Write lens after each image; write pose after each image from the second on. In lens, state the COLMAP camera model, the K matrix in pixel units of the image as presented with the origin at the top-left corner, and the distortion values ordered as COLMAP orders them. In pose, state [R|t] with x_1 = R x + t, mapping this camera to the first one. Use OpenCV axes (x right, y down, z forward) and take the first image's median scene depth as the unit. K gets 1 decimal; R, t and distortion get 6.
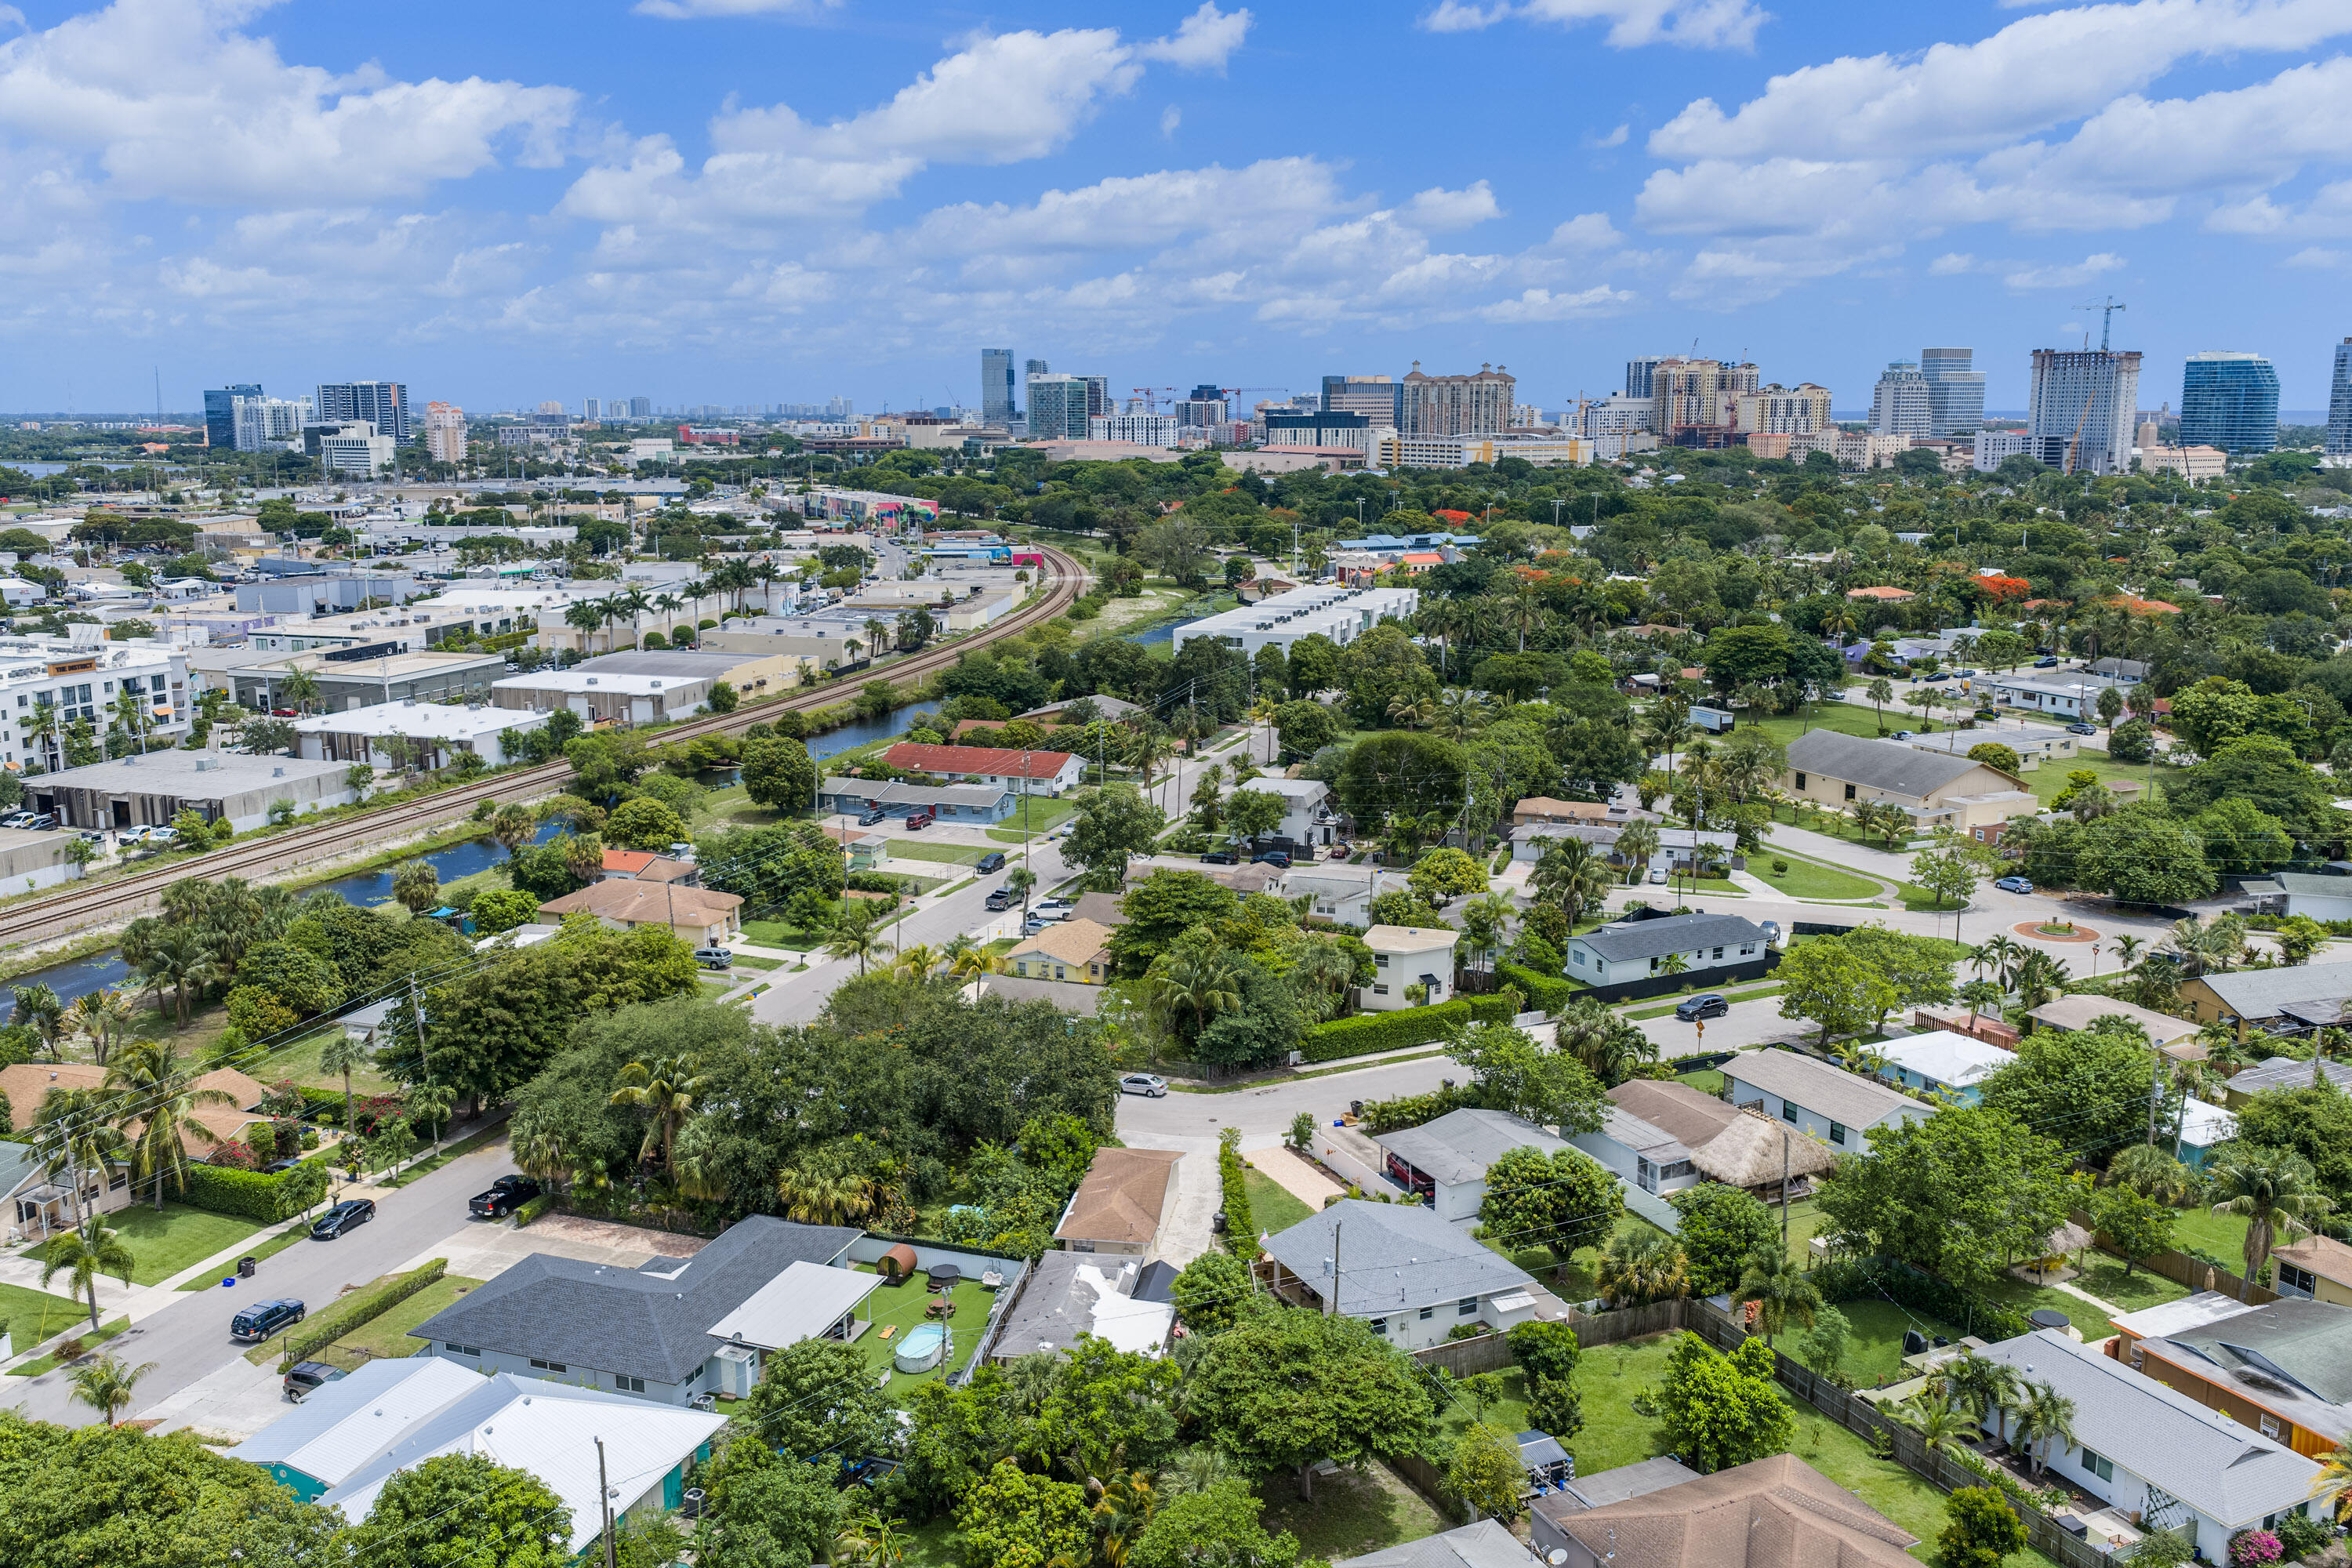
lens RADIAL K [[1939.1, 0, 1178.0], [0, 1939.1, 780.9], [0, 0, 1]] dist [0.022575, -0.037329]
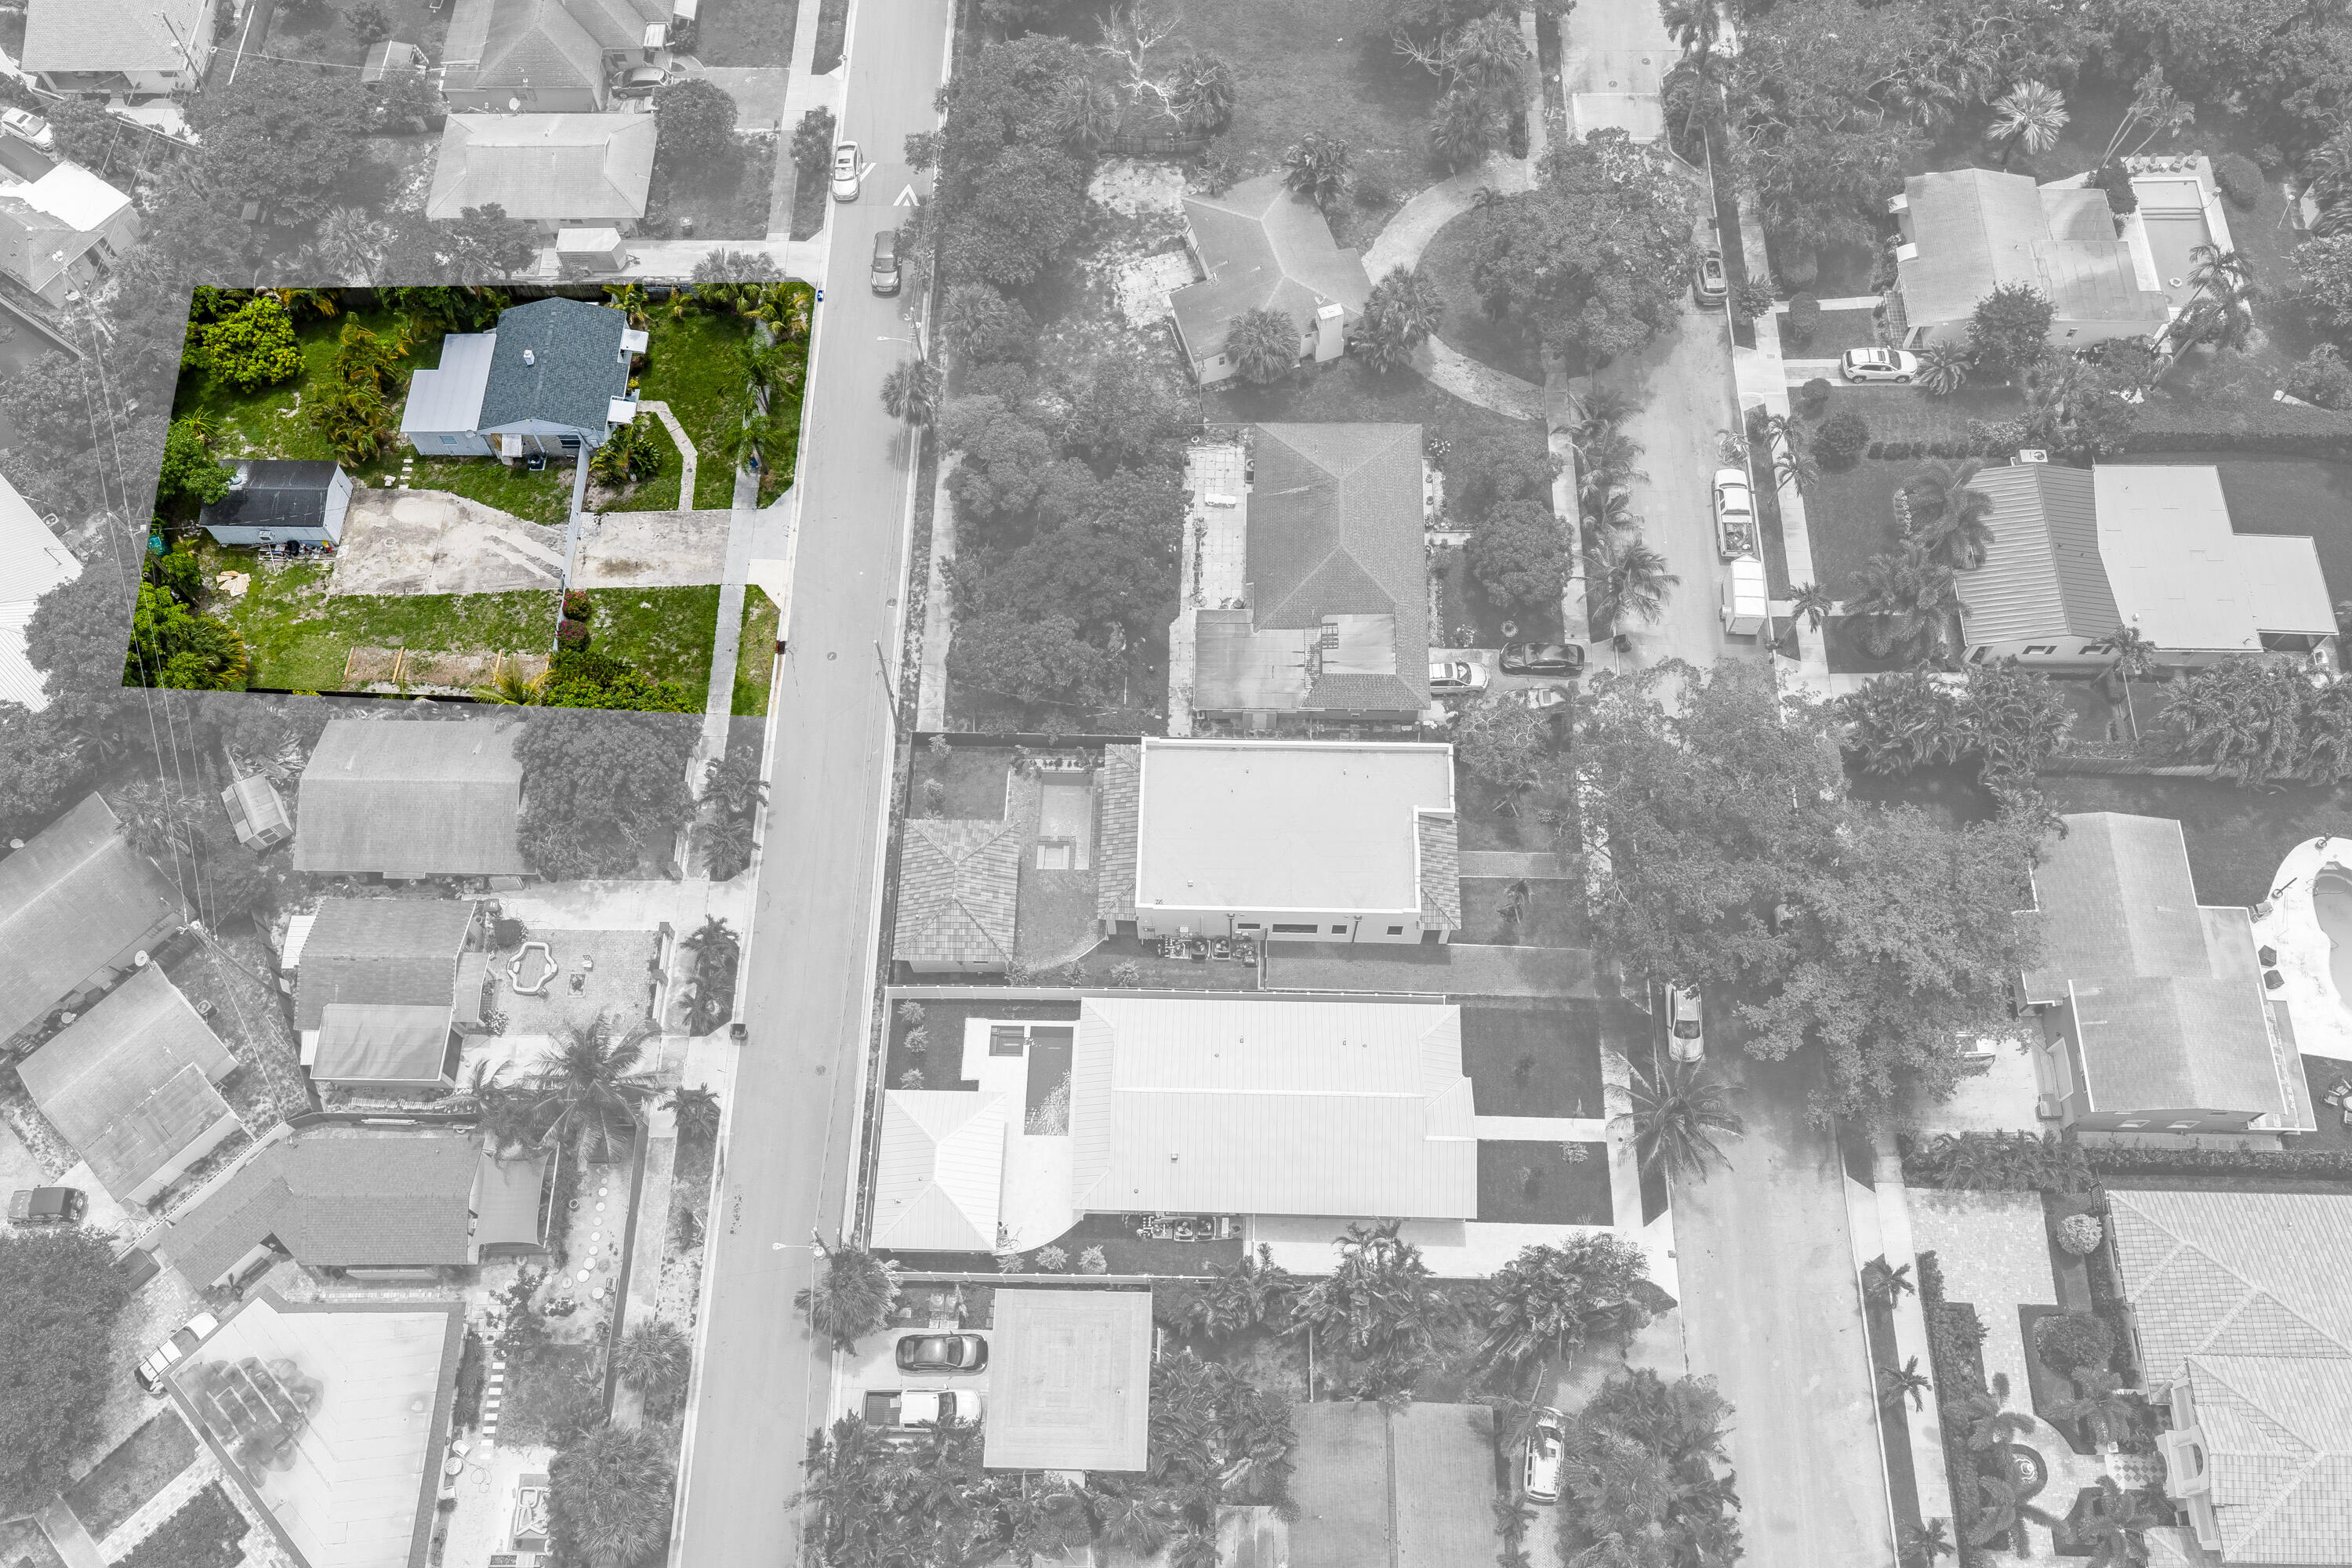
lens RADIAL K [[1939.1, 0, 1178.0], [0, 1939.1, 780.9], [0, 0, 1]] dist [0.022575, -0.037329]
pose [[0.438607, -0.814768, 0.379179, -0.185412], [0.185164, 0.494809, 0.849046, -0.171513], [-0.879396, -0.302188, 0.367892, -0.065112]]
